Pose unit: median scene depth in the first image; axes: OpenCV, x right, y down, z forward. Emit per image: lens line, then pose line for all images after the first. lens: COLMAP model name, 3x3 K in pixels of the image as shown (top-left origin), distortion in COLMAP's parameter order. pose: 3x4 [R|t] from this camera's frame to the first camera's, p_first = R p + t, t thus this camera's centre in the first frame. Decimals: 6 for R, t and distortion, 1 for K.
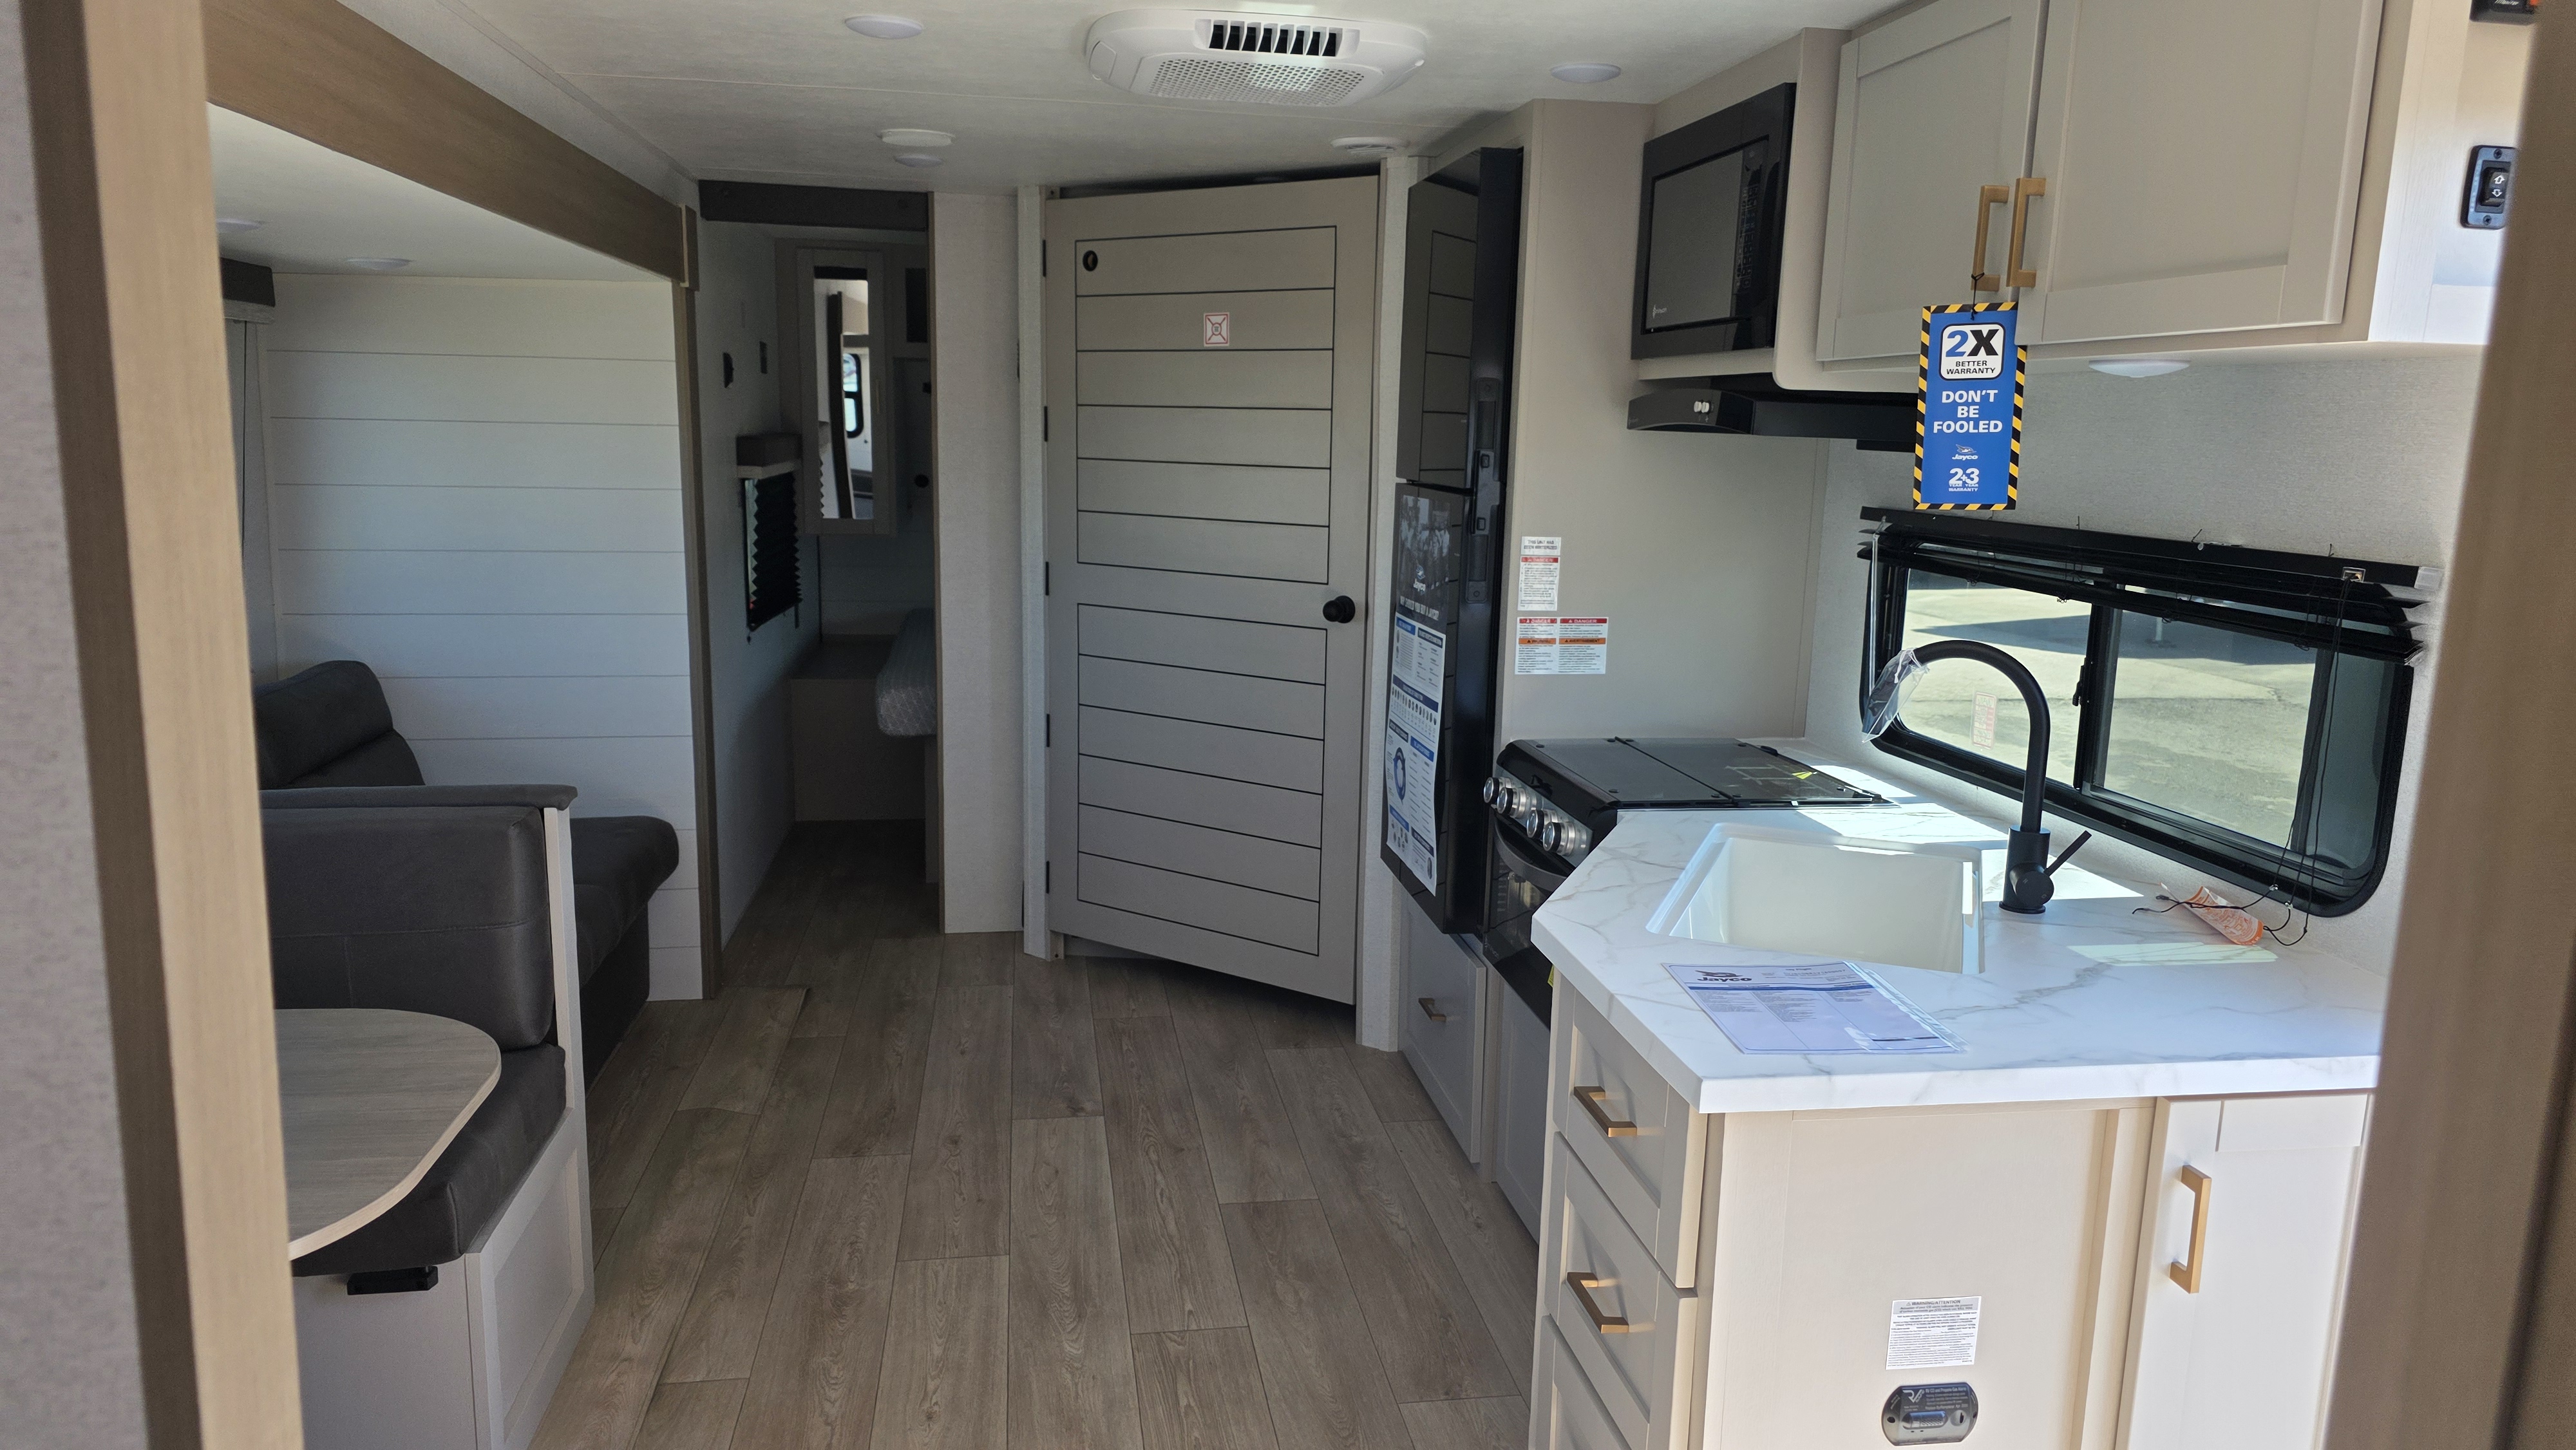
lens RADIAL K [[1733.2, 0, 1299.1], [0, 1733.2, 744.8], [0, 0, 1]] dist [0.042799, -0.016592]
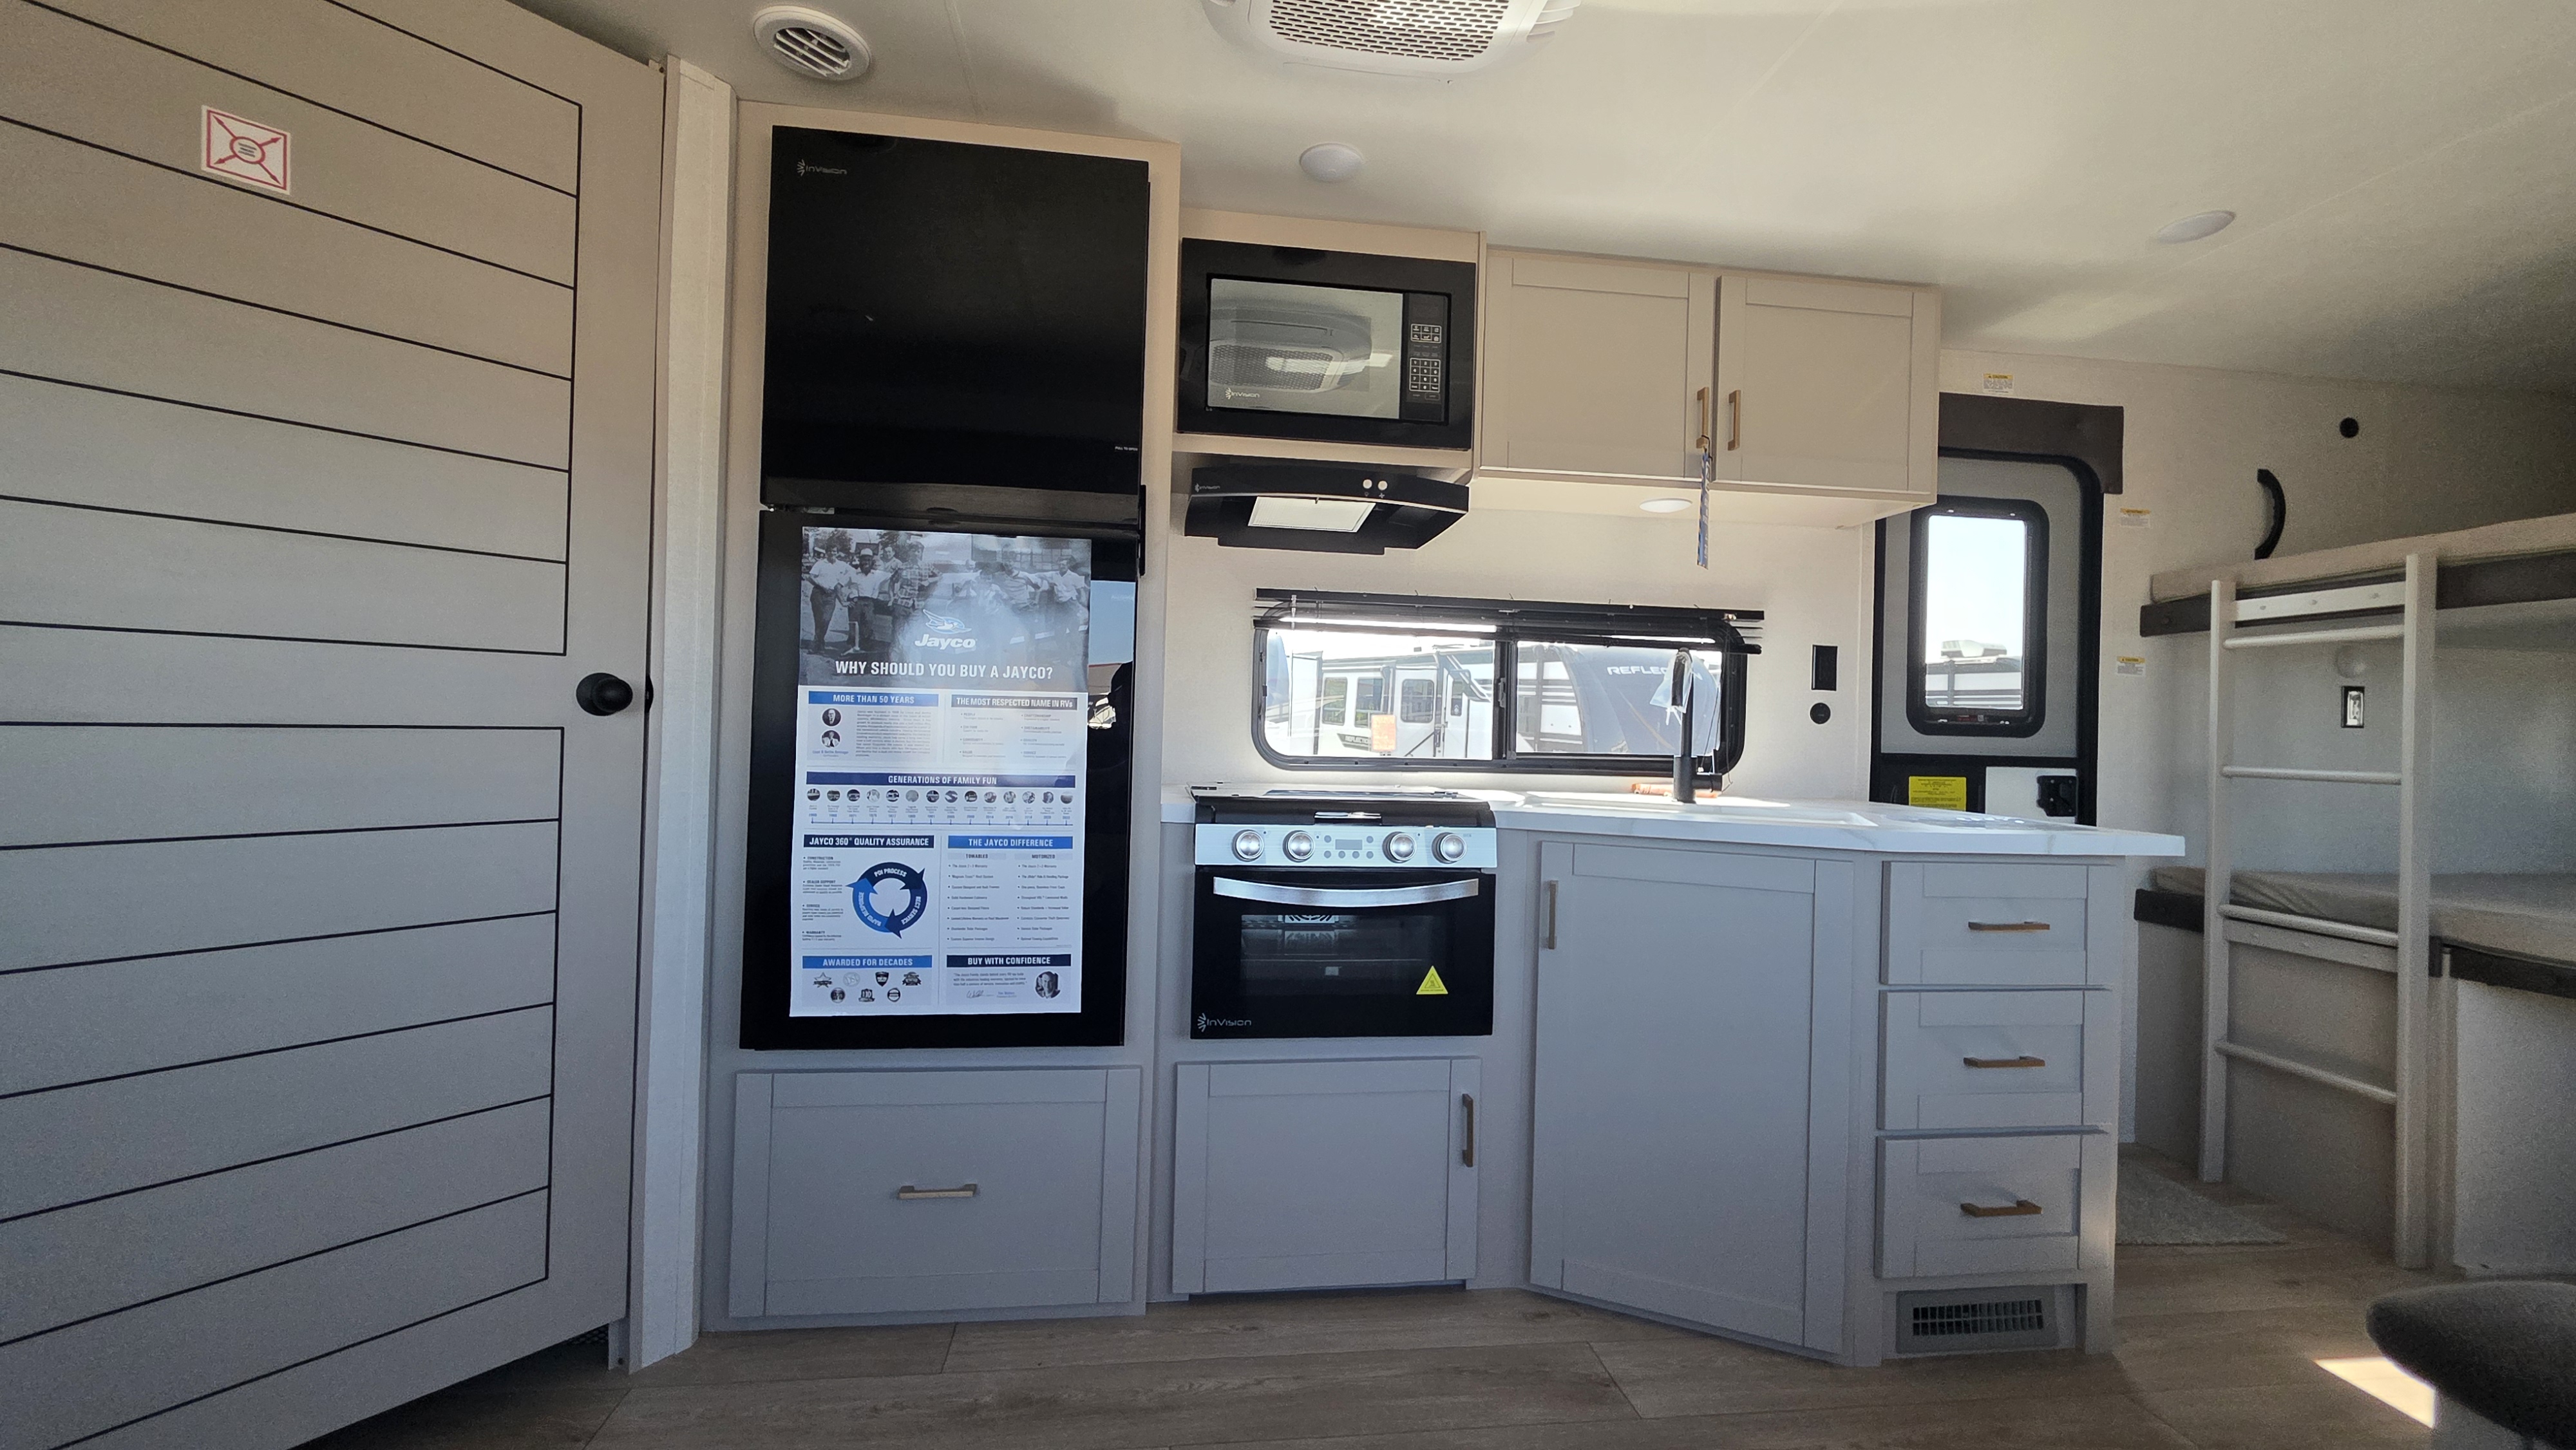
lens RADIAL K [[1068.0, 0, 1282.6], [0, 1068.0, 725.6], [0, 0, 1]] dist [0.003215, -0.000051]
pose [[0.037591, -0.018158, 0.999128, -0.382560], [0.154520, 0.987915, 0.012140, -0.034300], [-0.987274, 0.153929, 0.039942, 0.781908]]
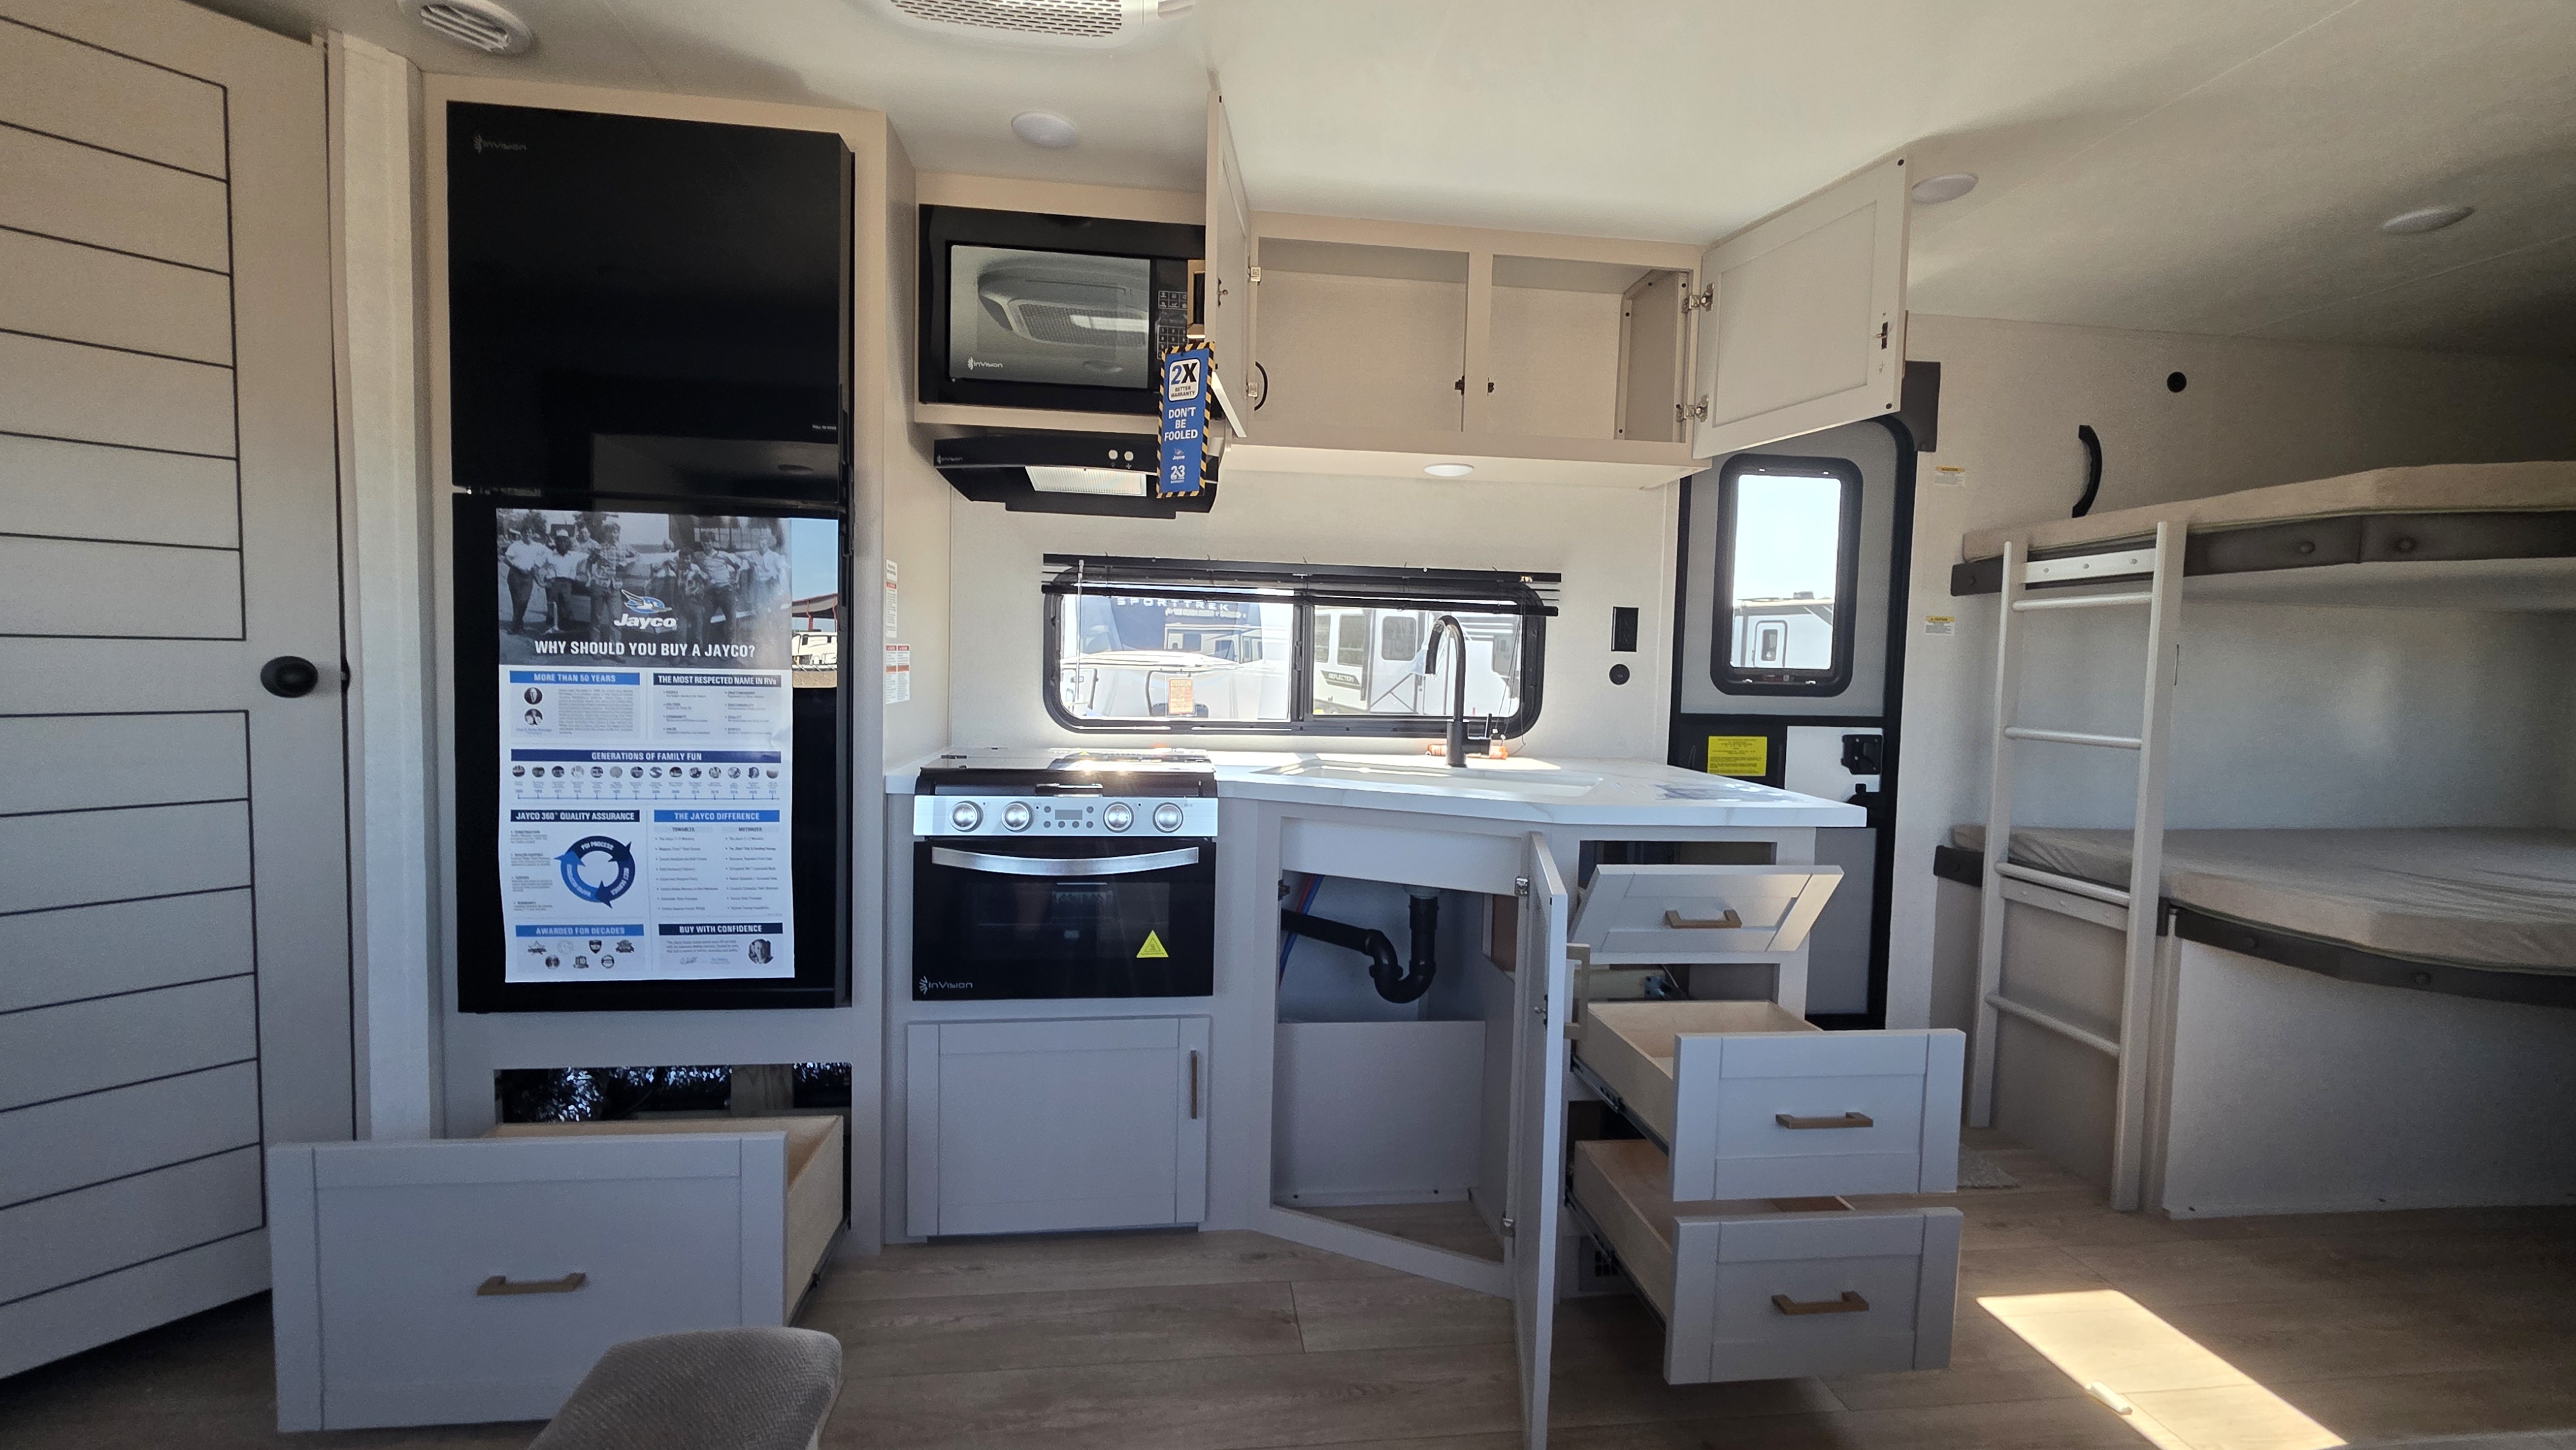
lens RADIAL K [[1068.0, 0, 1295.5], [0, 1068.0, 728.1], [0, 0, 1]] dist [0.003215, -0.000051]
pose [[0.045615, -0.083067, 0.995499, -0.387233], [0.156740, 0.984789, 0.074992, -0.031074], [-0.986586, 0.152614, 0.057941, 0.637698]]
